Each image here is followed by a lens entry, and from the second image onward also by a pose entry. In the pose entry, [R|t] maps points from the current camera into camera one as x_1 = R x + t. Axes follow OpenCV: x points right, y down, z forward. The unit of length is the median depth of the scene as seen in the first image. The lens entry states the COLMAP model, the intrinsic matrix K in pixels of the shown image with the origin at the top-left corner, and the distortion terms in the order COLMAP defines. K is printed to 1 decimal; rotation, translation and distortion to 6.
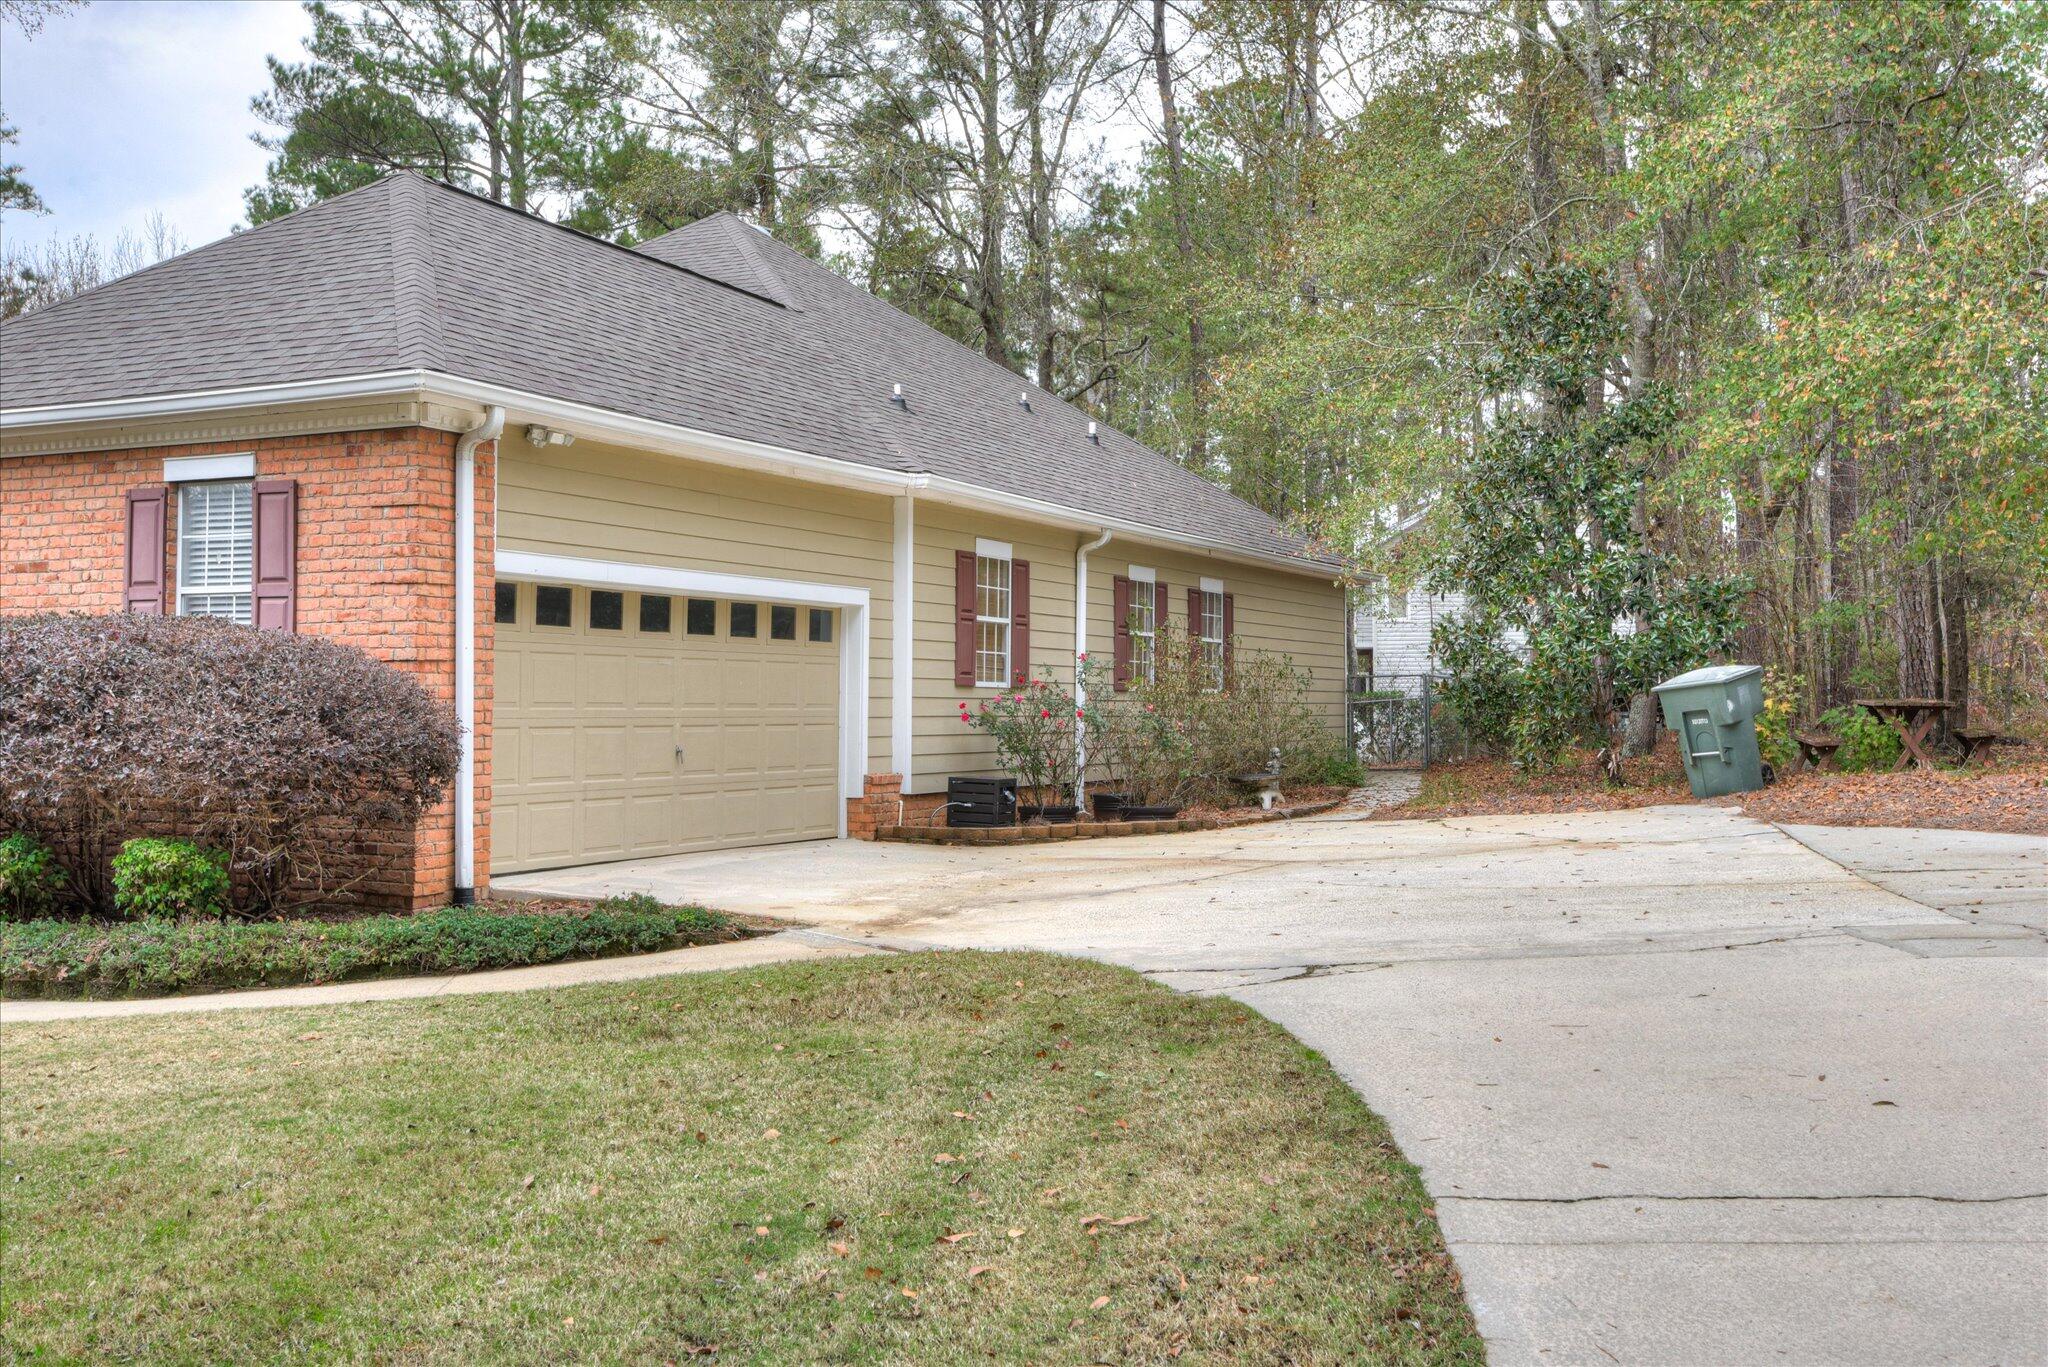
lens RADIAL K [[2176.1, 0, 1019.9], [0, 2176.1, 607.9], [0, 0, 1]] dist [0.066902, -0.022877]
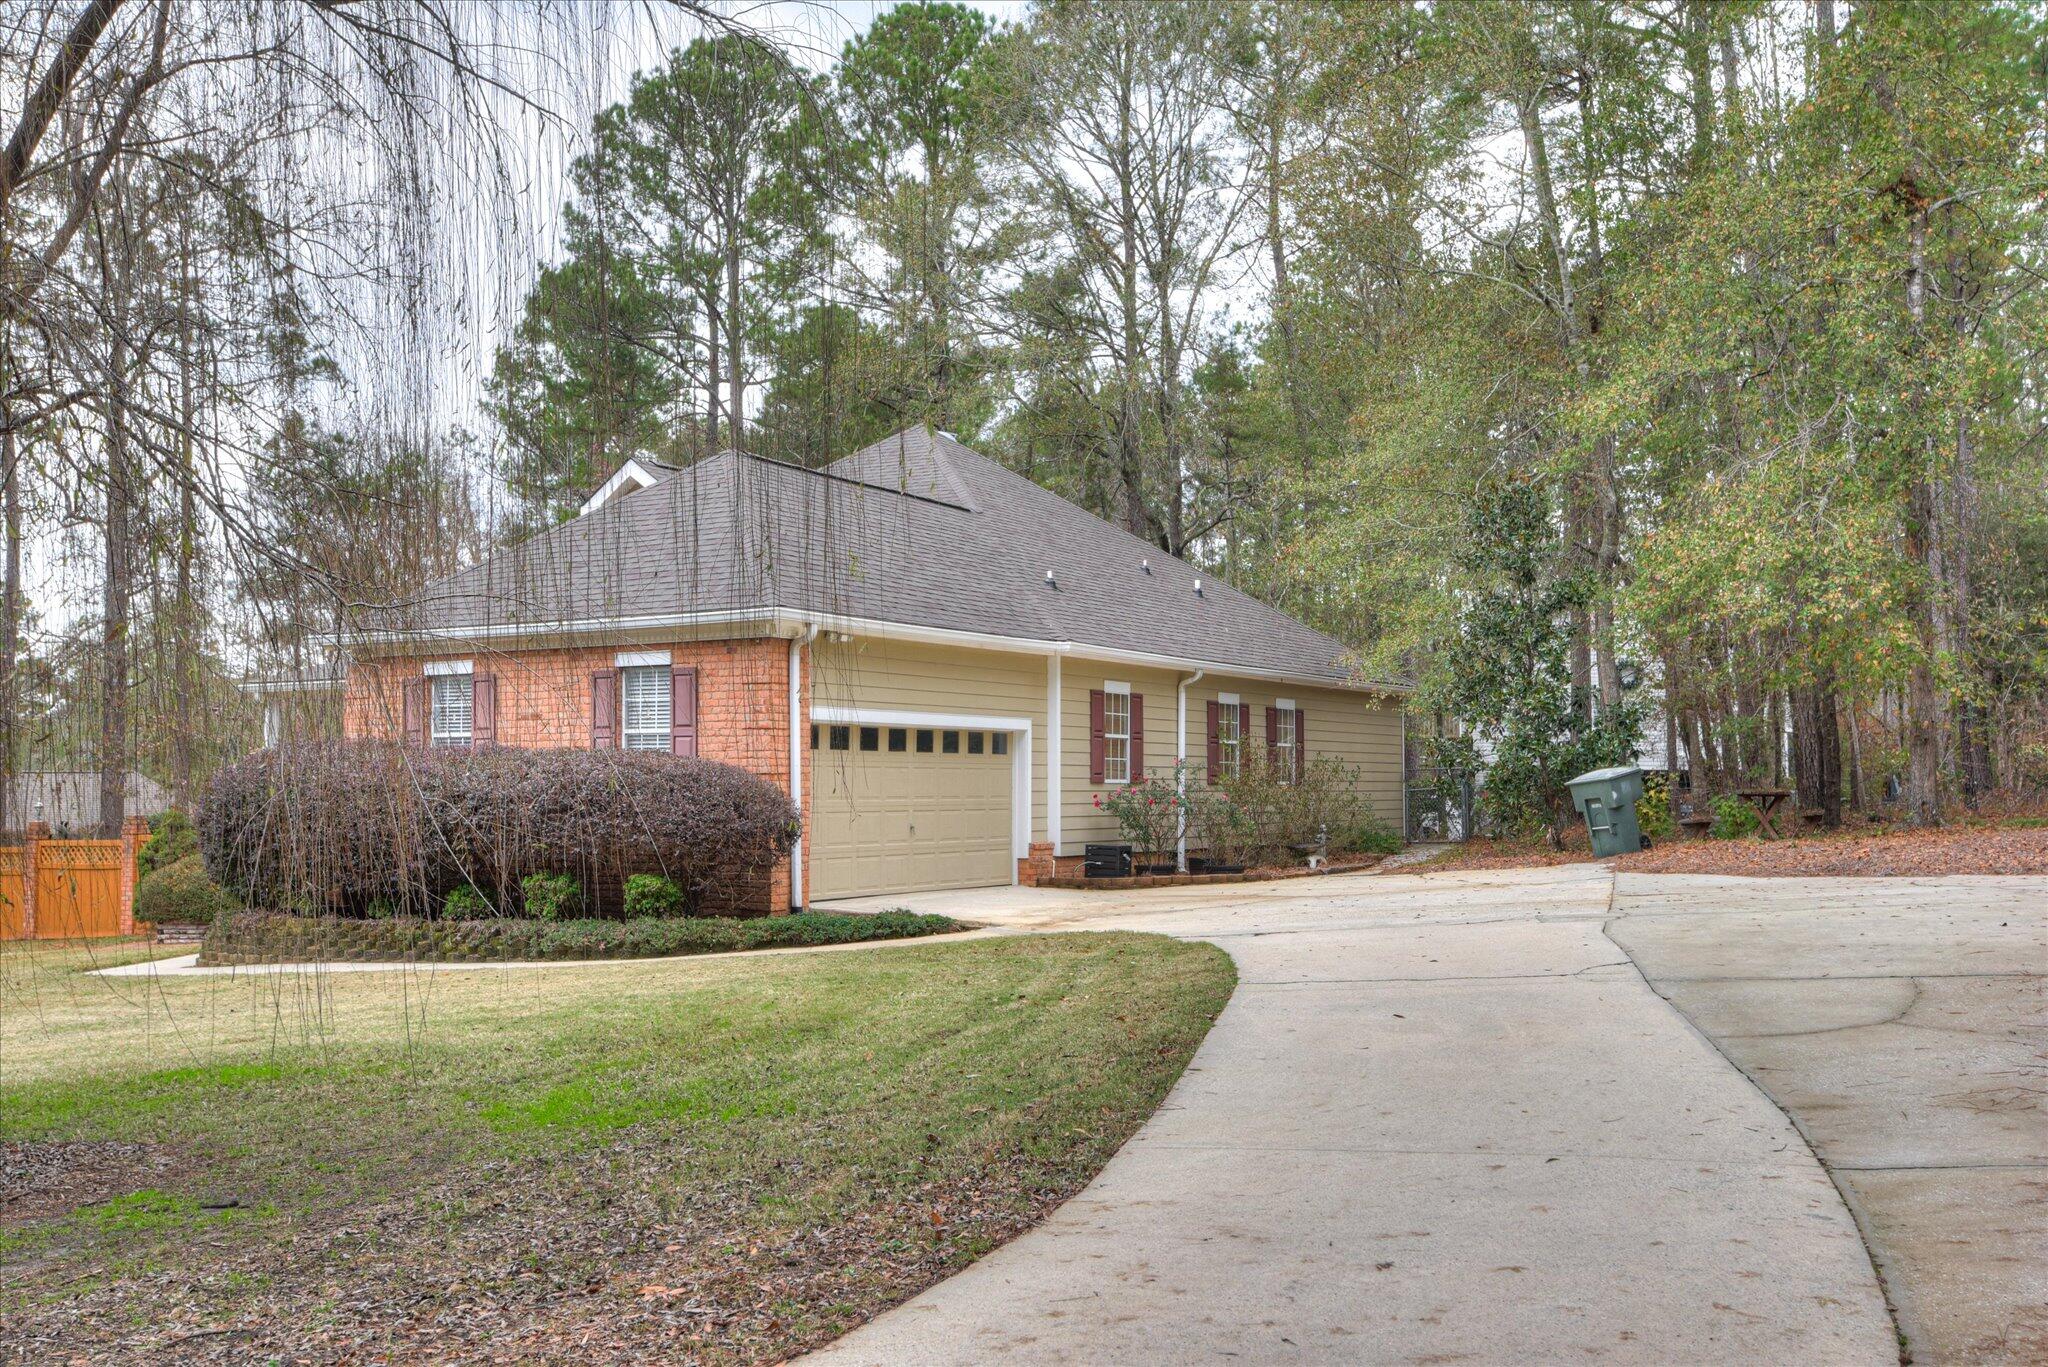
lens RADIAL K [[2176.1, 0, 1019.9], [0, 2176.1, 607.9], [0, 0, 1]] dist [0.066902, -0.022877]
pose [[0.997250, -0.010452, -0.073374, 0.033415], [0.007727, 0.999273, -0.037326, -0.028800], [0.073711, 0.036656, 0.996606, -0.493898]]
